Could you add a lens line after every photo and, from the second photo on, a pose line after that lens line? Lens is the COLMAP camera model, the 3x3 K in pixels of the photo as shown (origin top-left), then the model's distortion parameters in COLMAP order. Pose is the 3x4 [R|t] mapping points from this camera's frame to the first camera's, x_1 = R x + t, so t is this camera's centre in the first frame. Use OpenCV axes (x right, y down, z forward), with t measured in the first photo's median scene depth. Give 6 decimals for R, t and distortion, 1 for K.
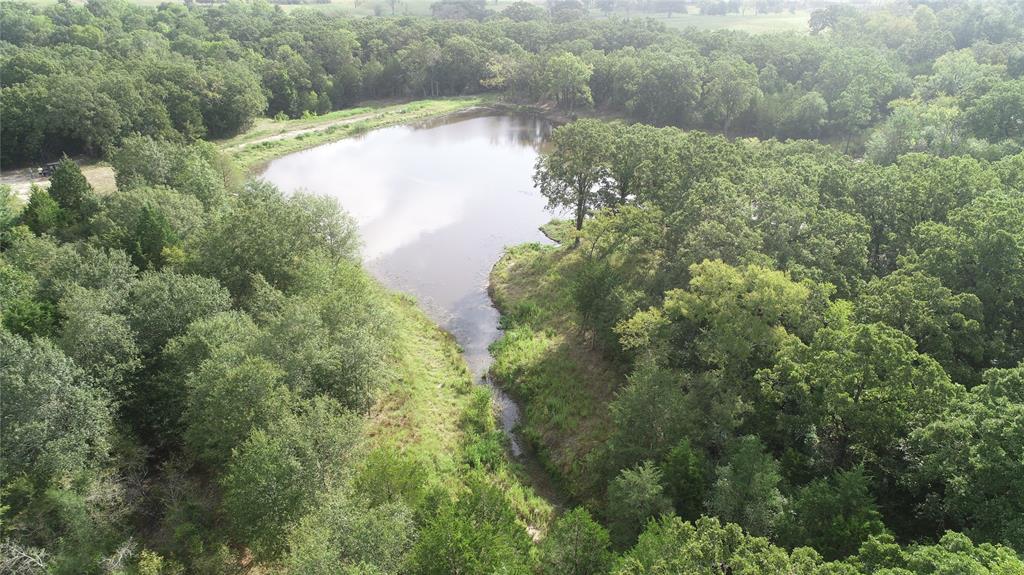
lens RADIAL K [[699.8, 0, 512.0], [0, 699.8, 287.5], [0, 0, 1]] dist [0.010621, 0.002905]
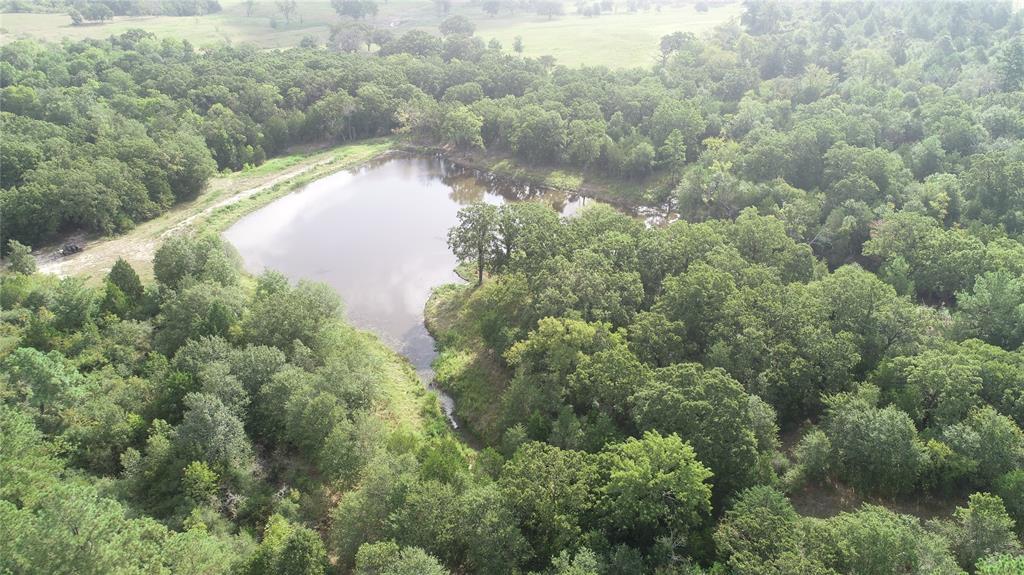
lens RADIAL K [[699.8, 0, 512.0], [0, 699.8, 287.5], [0, 0, 1]] dist [0.010621, 0.002905]
pose [[0.988623, -0.083744, 0.124944, -0.028110], [0.079207, 0.996021, 0.040854, -0.115611], [-0.127868, -0.030493, 0.991322, -0.503987]]
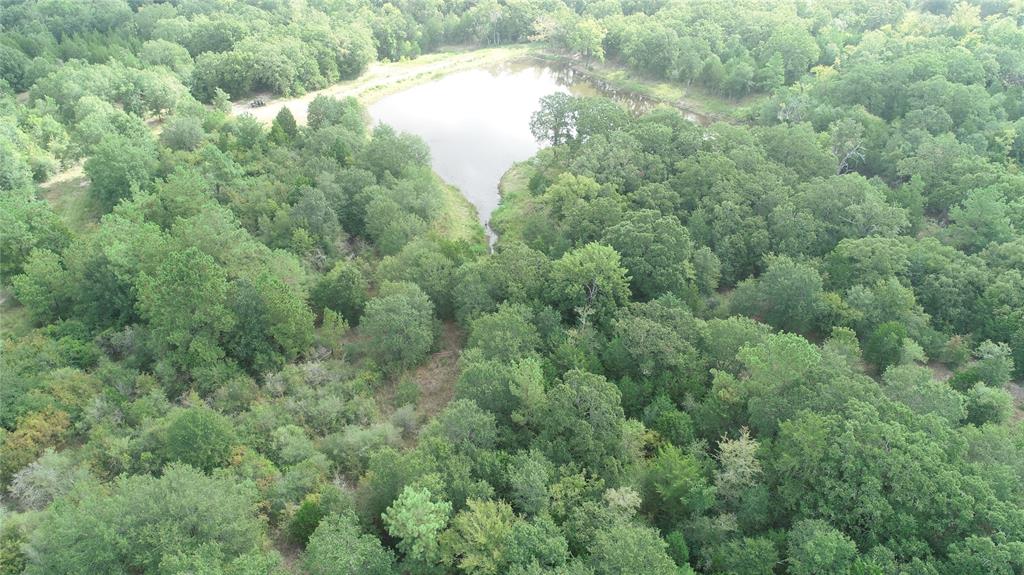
lens RADIAL K [[699.8, 0, 512.0], [0, 699.8, 287.5], [0, 0, 1]] dist [0.010621, 0.002905]
pose [[0.992160, 0.063248, -0.107785, 0.213682], [-0.049229, 0.990539, 0.128094, 0.031715], [0.114867, -0.121783, 0.985888, -0.850535]]
